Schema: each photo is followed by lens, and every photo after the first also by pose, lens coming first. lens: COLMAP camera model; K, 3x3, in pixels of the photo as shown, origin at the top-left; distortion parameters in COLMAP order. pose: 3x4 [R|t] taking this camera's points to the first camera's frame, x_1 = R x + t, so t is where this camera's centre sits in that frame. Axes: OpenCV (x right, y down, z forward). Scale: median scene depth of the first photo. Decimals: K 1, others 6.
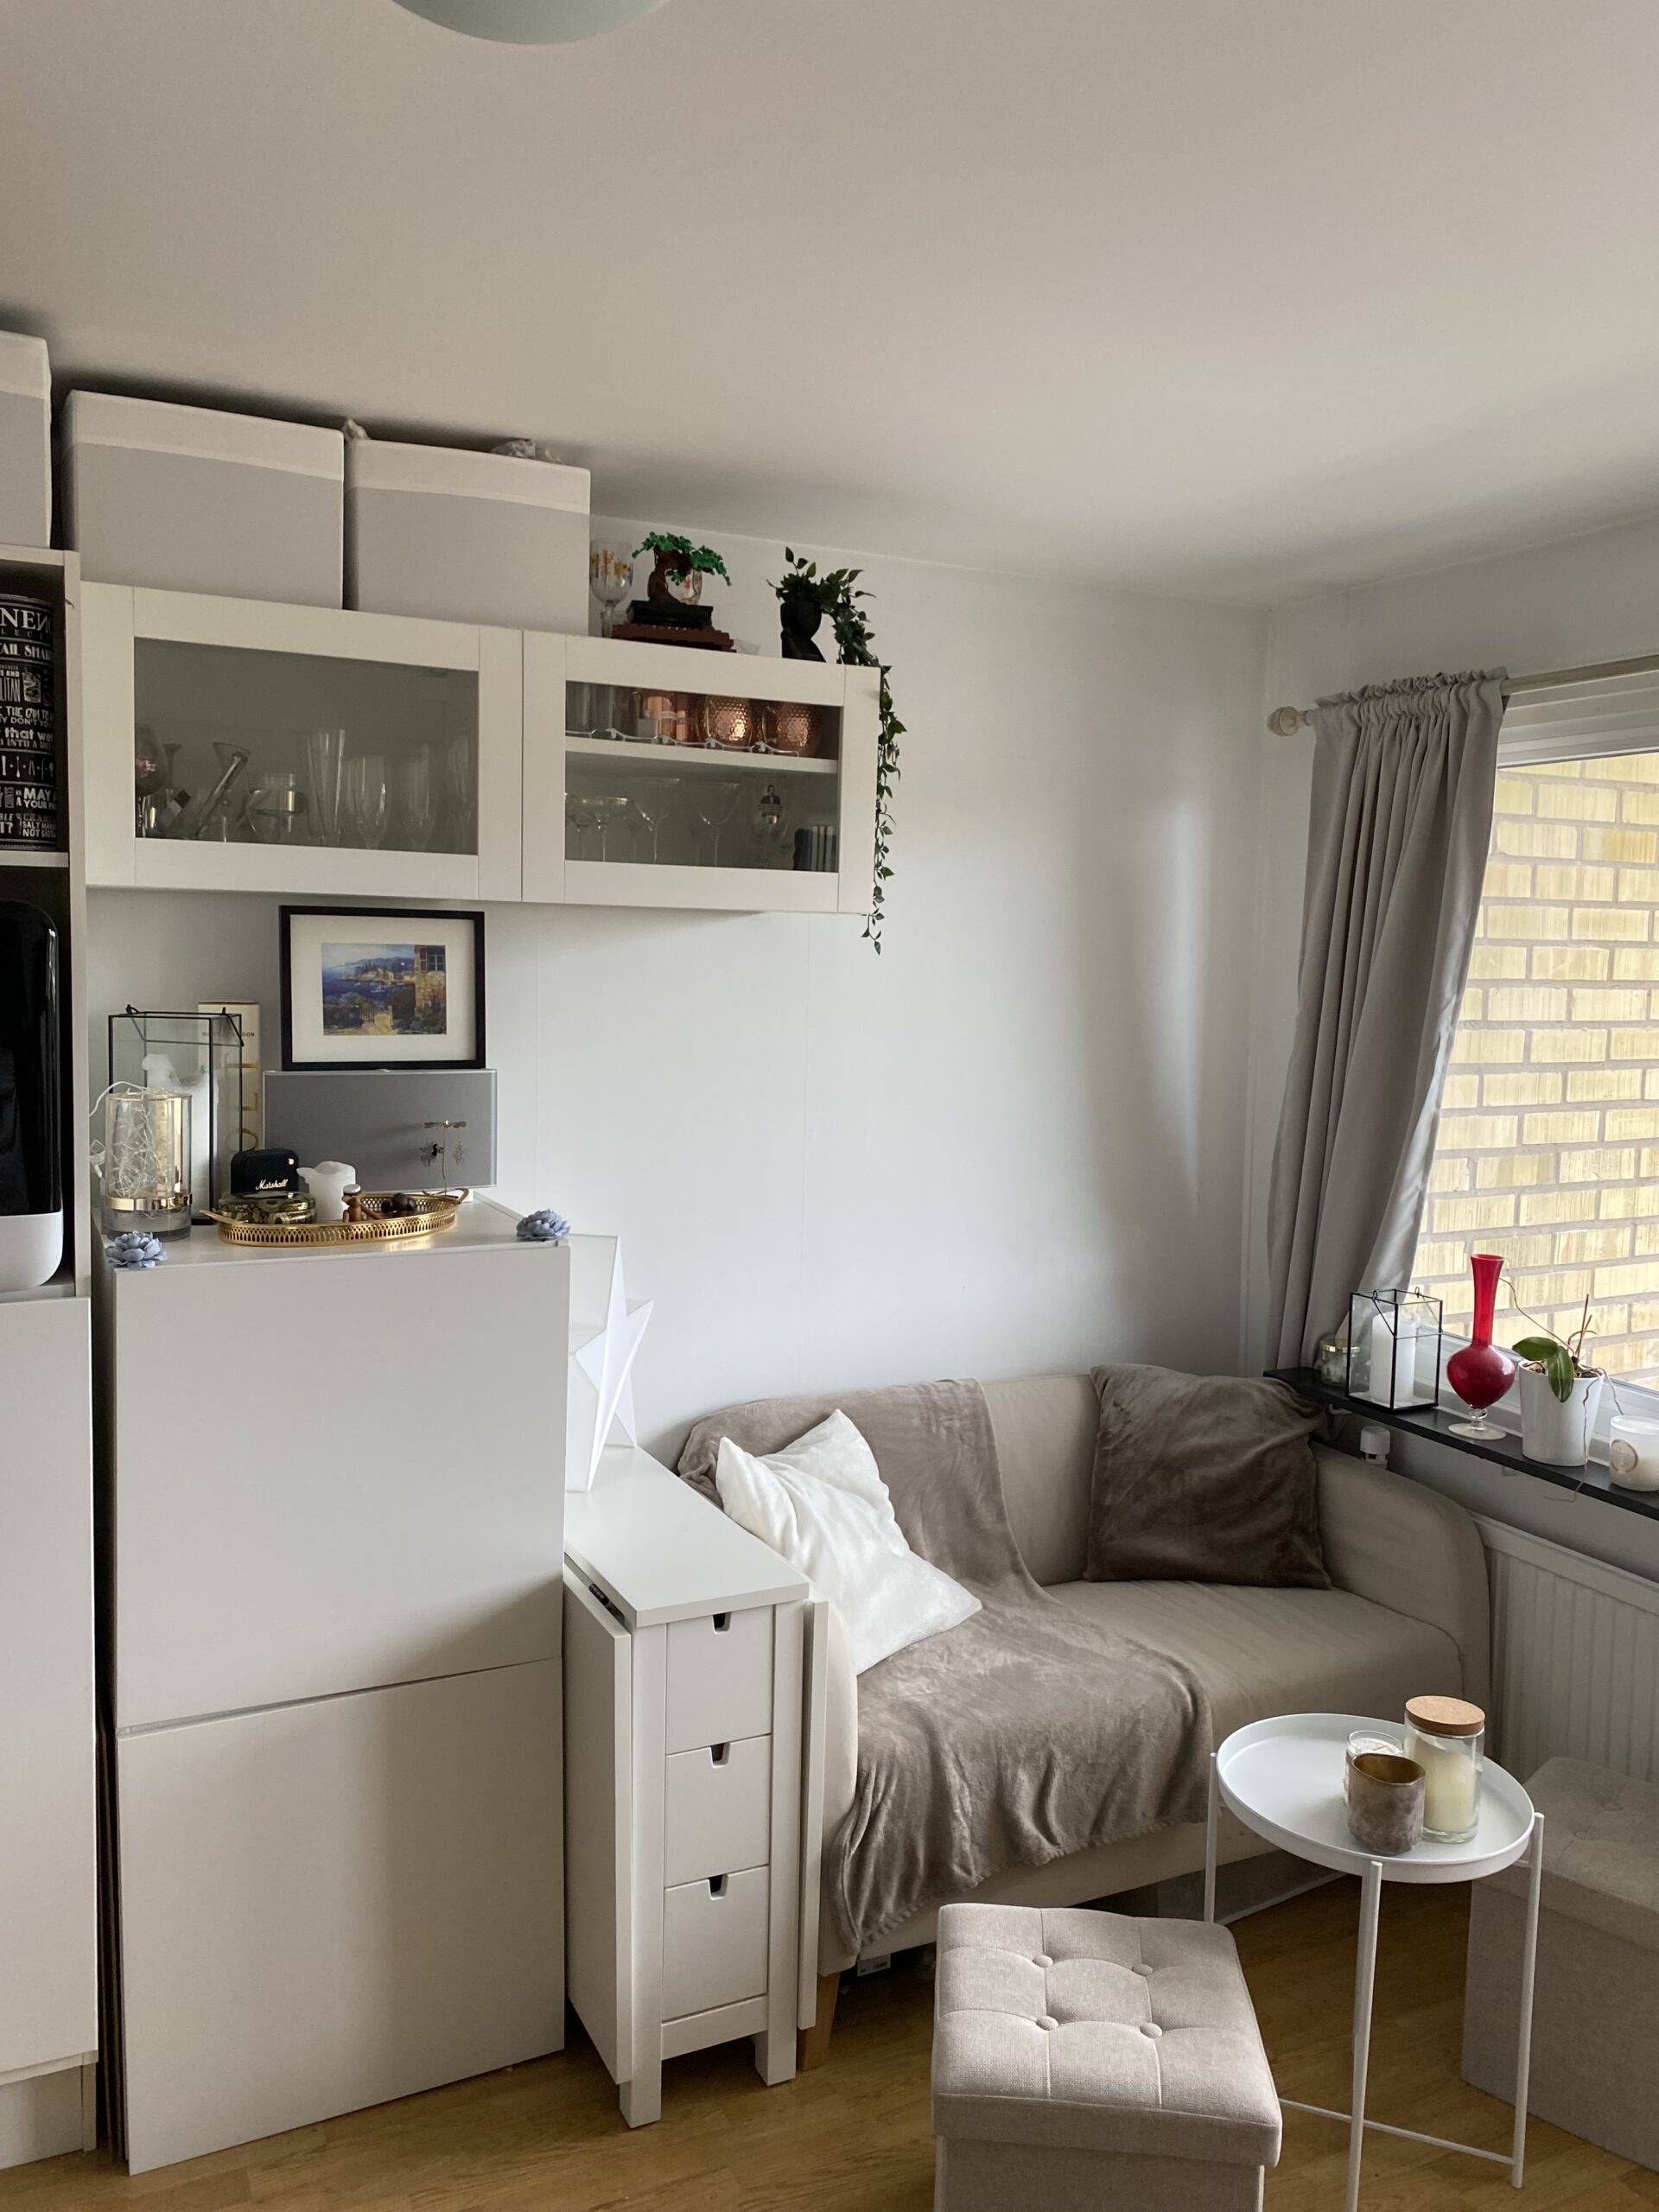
lens RADIAL K [[1664.1, 0, 831.8], [0, 1664.1, 1097.4], [0, 0, 1]] dist [0.036638, -0.049032]
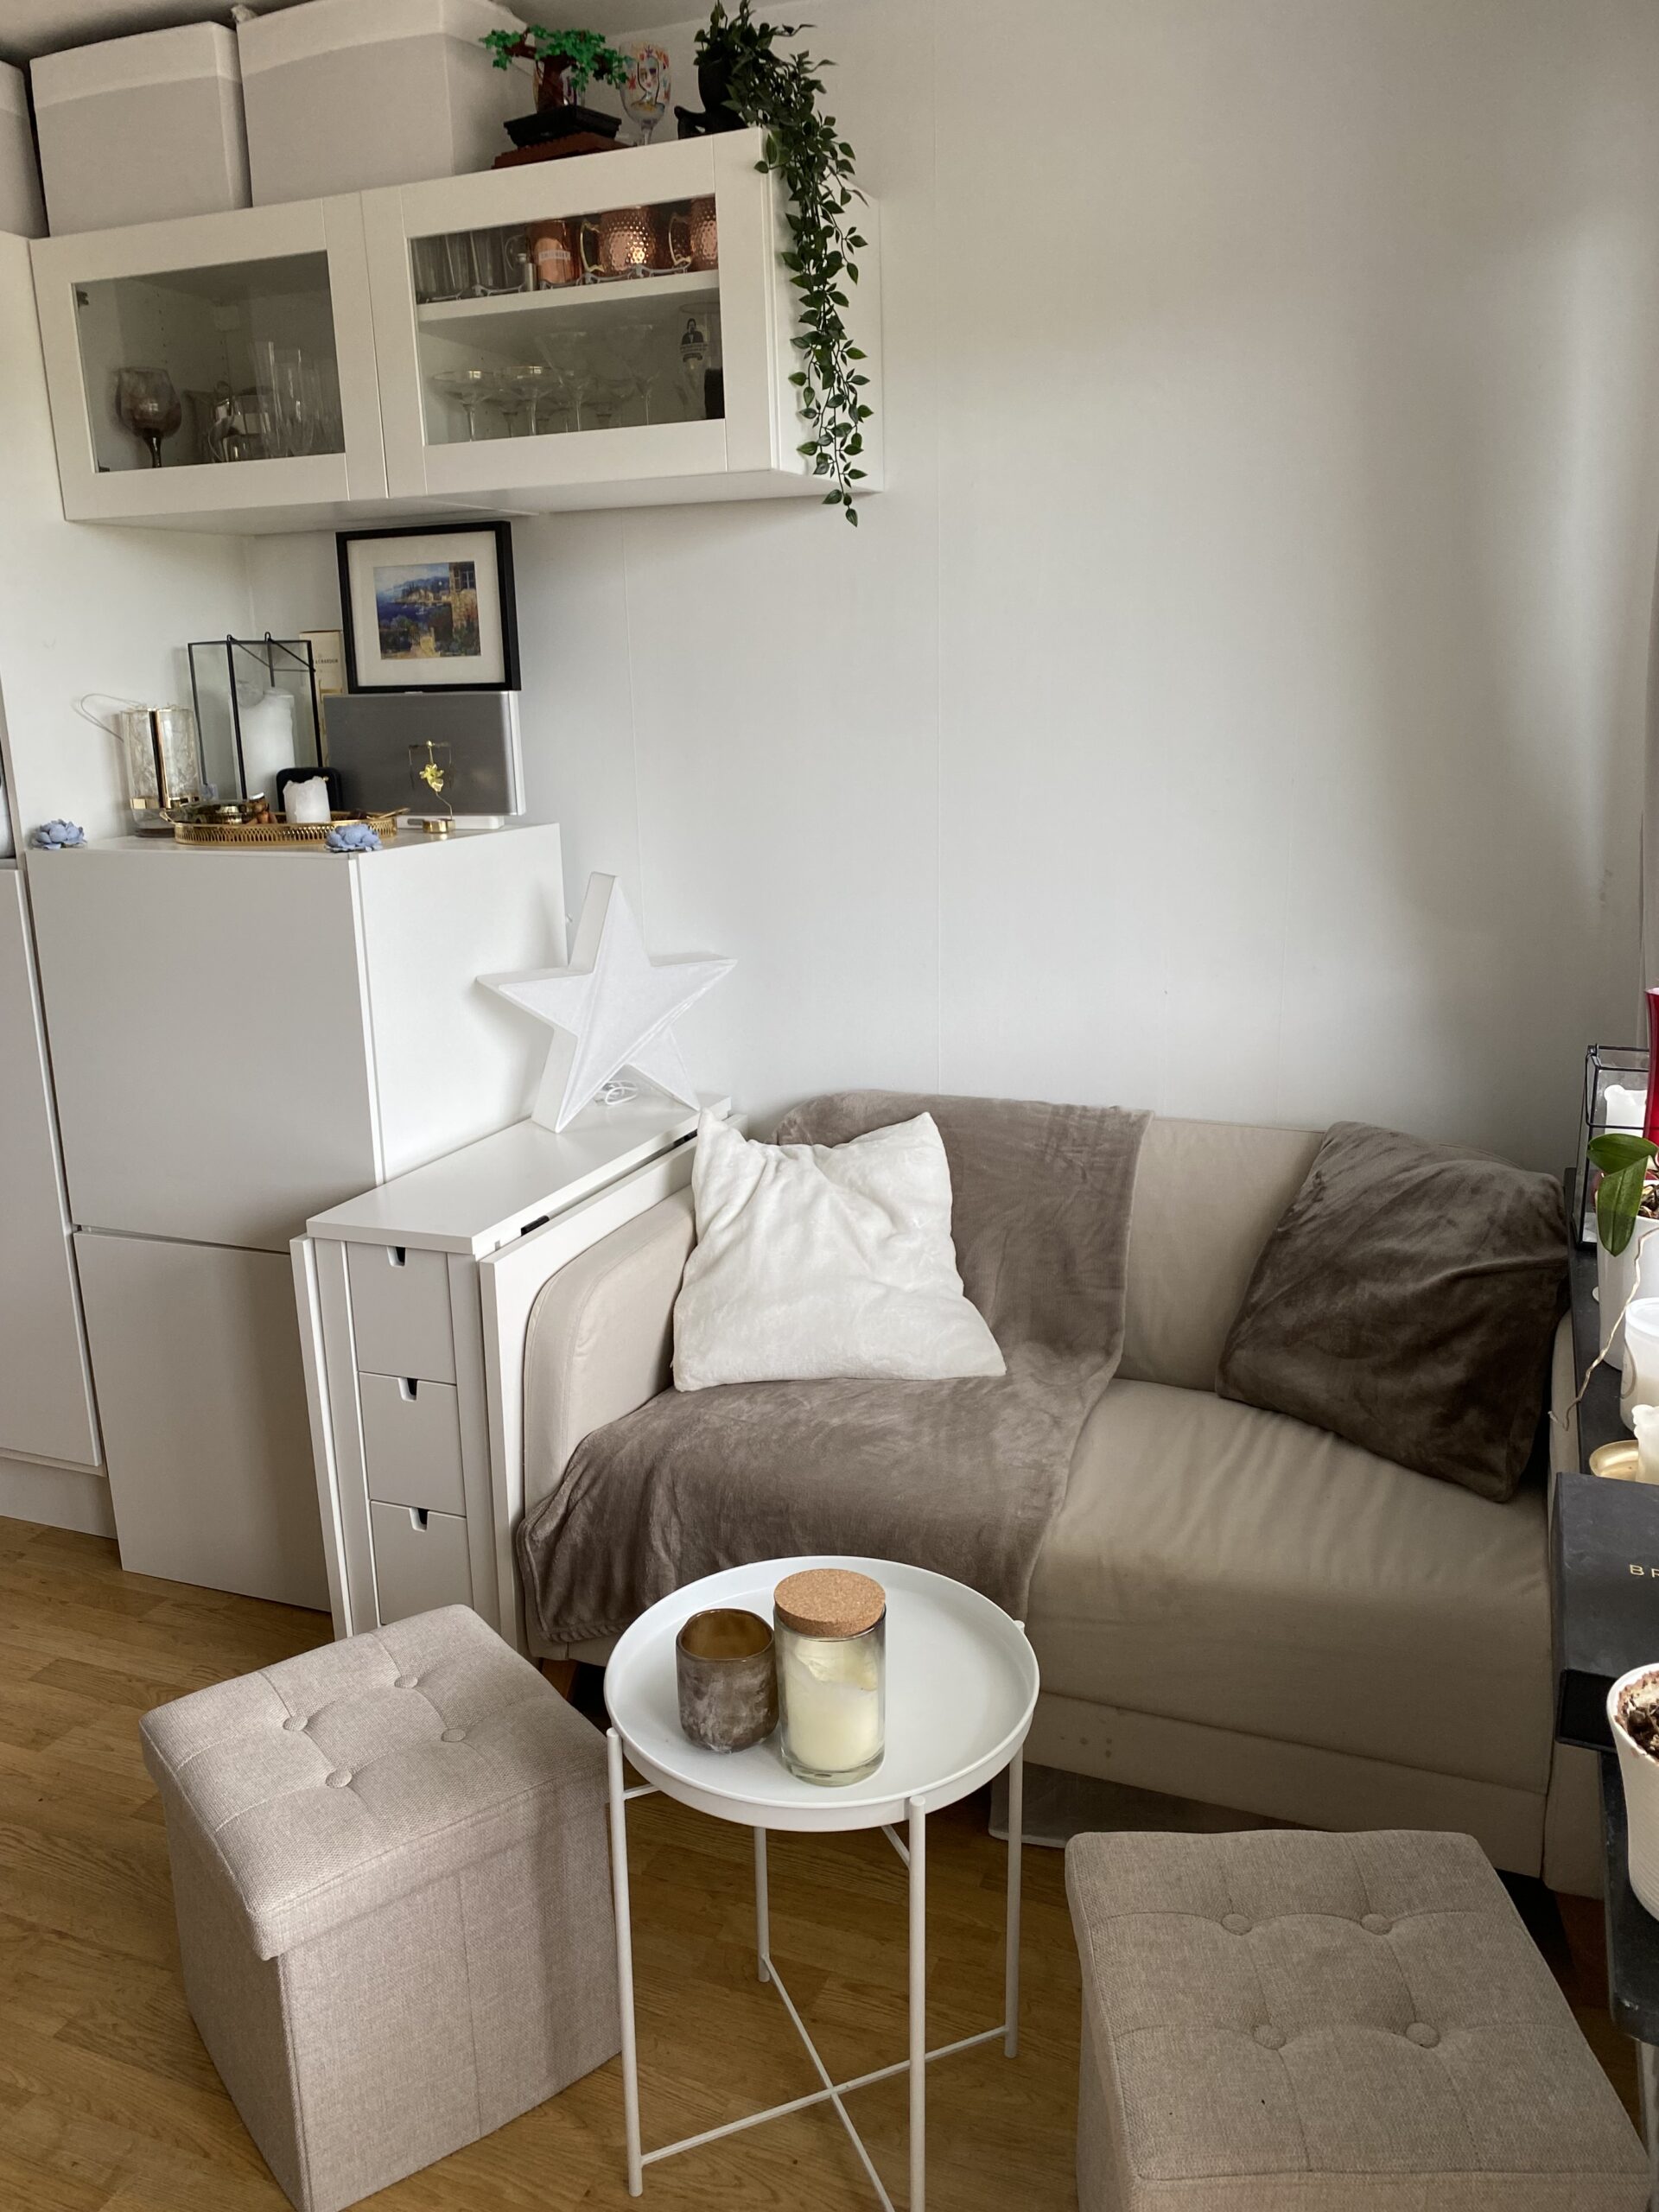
lens RADIAL K [[1664.1, 0, 832.1], [0, 1664.1, 1113.4], [0, 0, 1]] dist [0.036638, -0.049032]
pose [[0.675935, 0.141995, -0.723152, 0.667302], [-0.028211, 0.985529, 0.167145, 0.058440], [0.736421, -0.092579, 0.670159, 0.472329]]
